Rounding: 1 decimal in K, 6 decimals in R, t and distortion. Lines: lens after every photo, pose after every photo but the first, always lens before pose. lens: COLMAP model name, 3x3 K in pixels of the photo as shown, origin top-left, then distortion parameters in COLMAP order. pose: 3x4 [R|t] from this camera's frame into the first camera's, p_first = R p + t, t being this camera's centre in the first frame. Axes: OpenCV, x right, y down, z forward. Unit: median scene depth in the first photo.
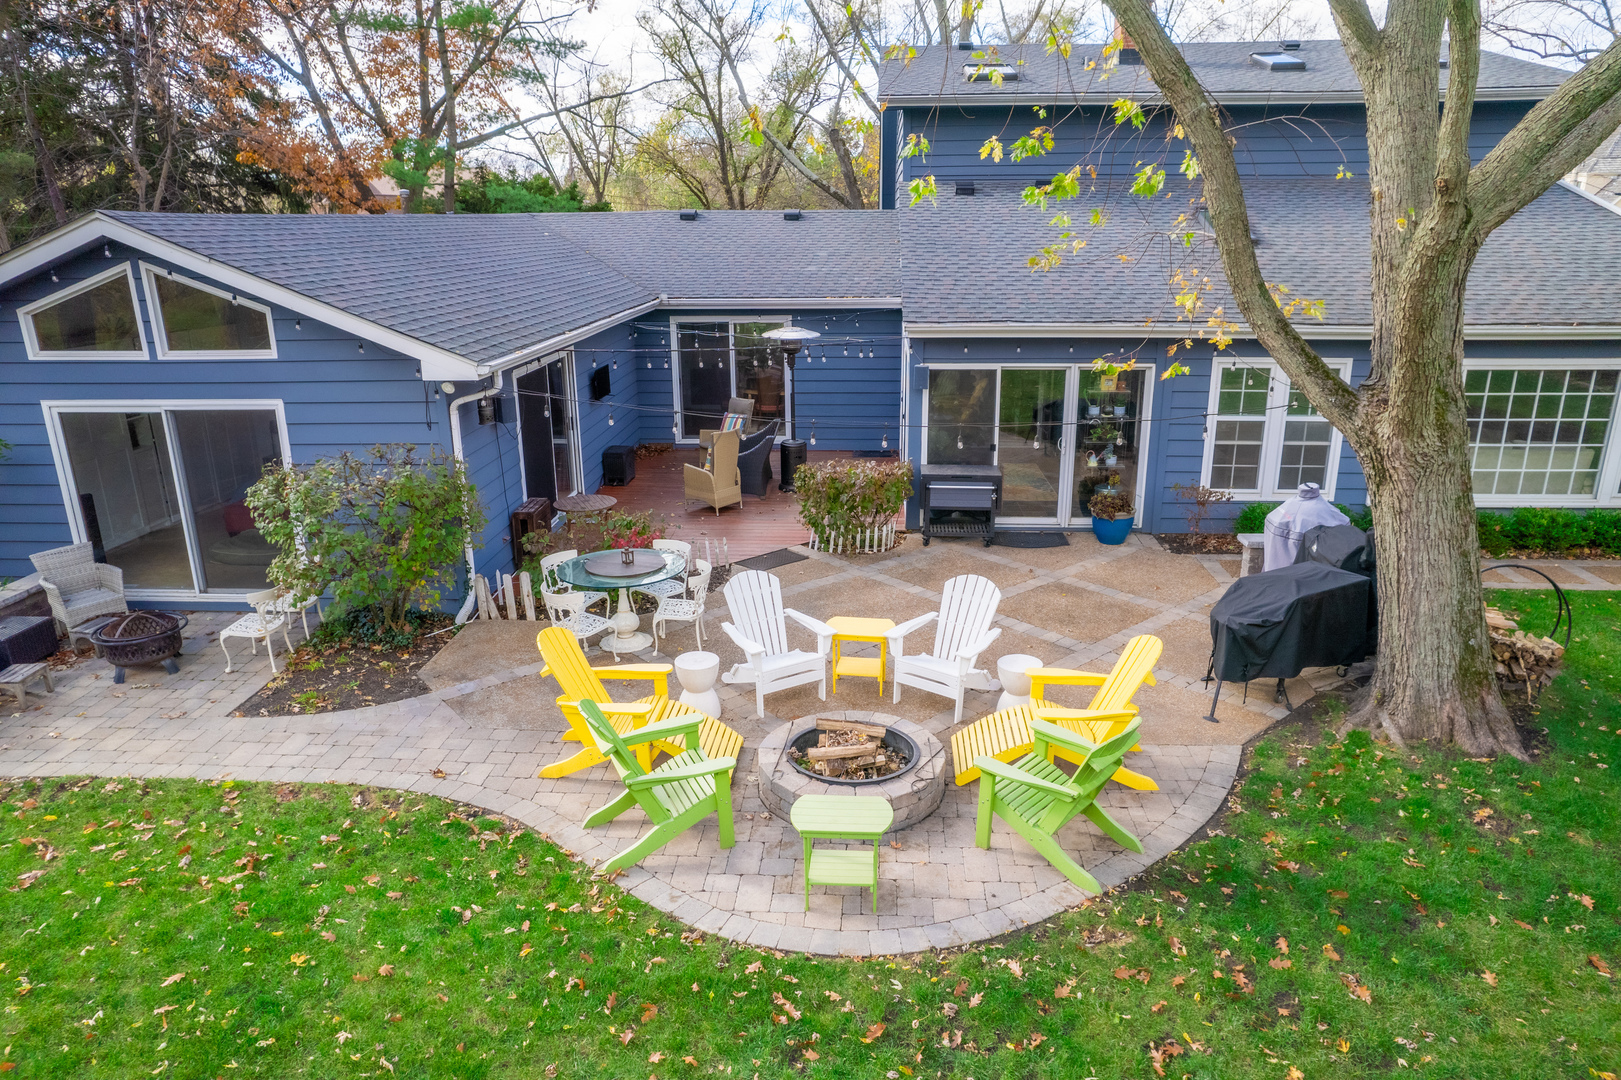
lens RADIAL K [[1041.6, 0, 811.0], [0, 1041.6, 543.4], [0, 0, 1]] dist [-0.031505, 0.001398]
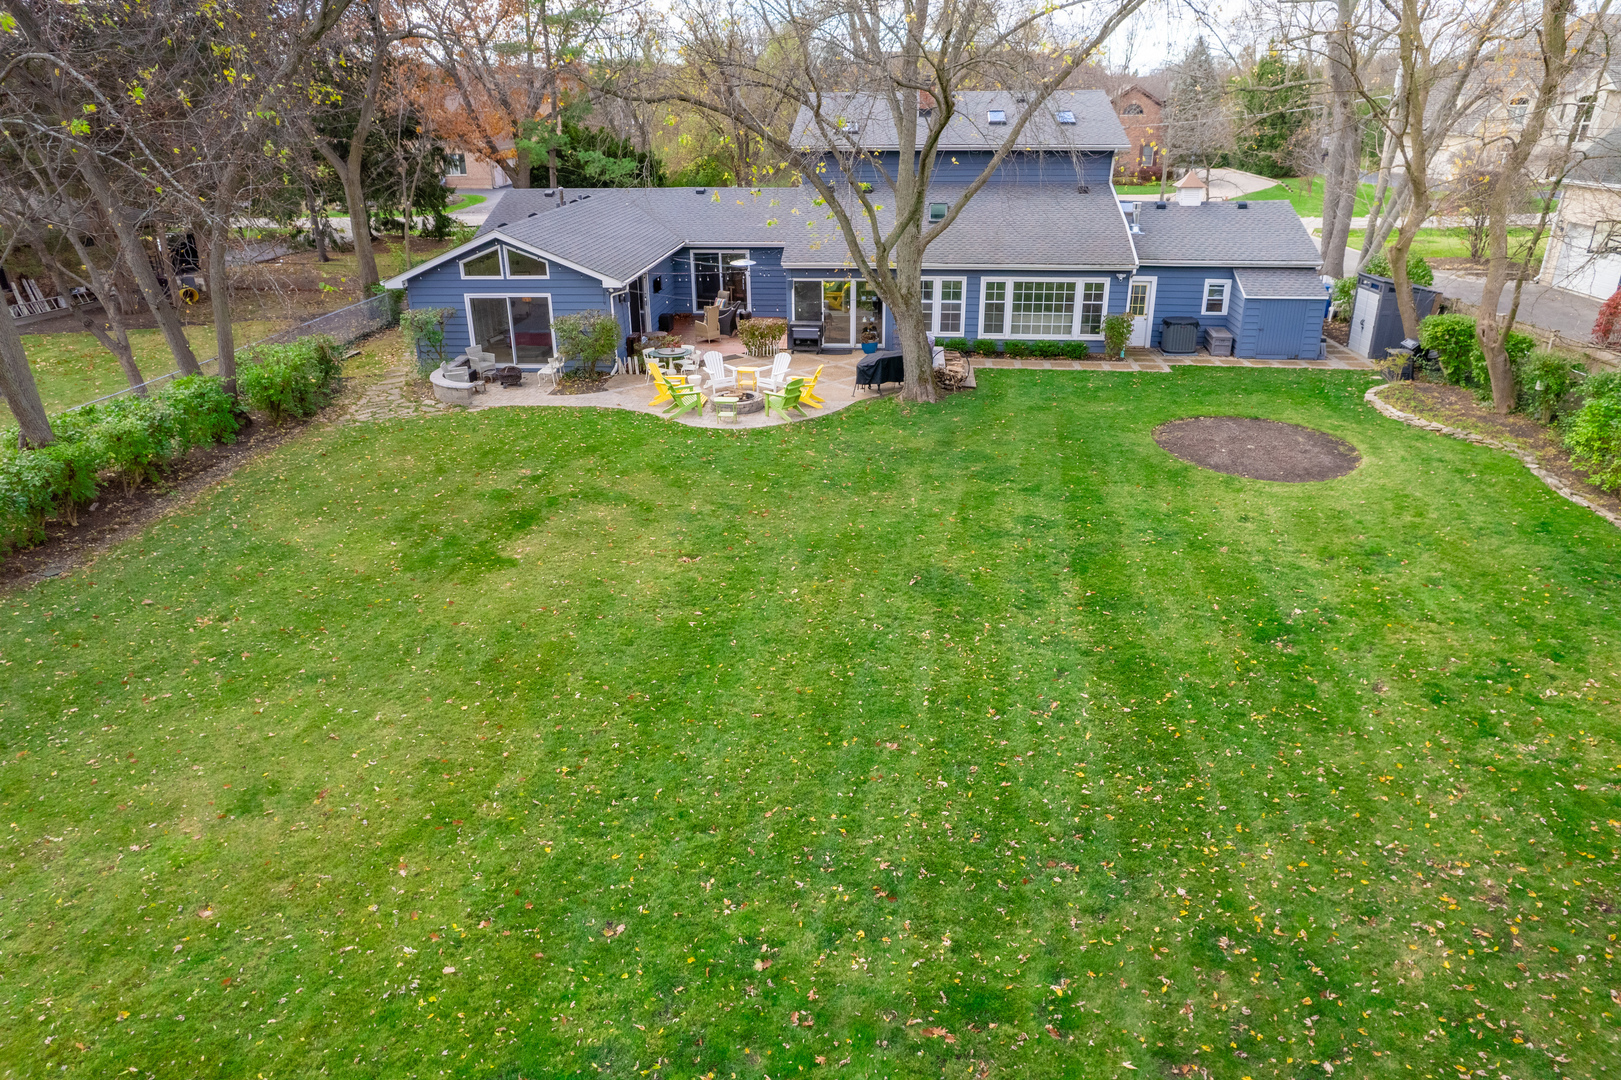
lens RADIAL K [[1041.6, 0, 810.5], [0, 1041.6, 534.4], [0, 0, 1]] dist [-0.031505, 0.001398]
pose [[0.999464, 0.011445, -0.030683, 0.267401], [-0.008286, 0.994834, 0.101172, 0.202406], [0.031683, -0.100864, 0.994396, -1.693940]]
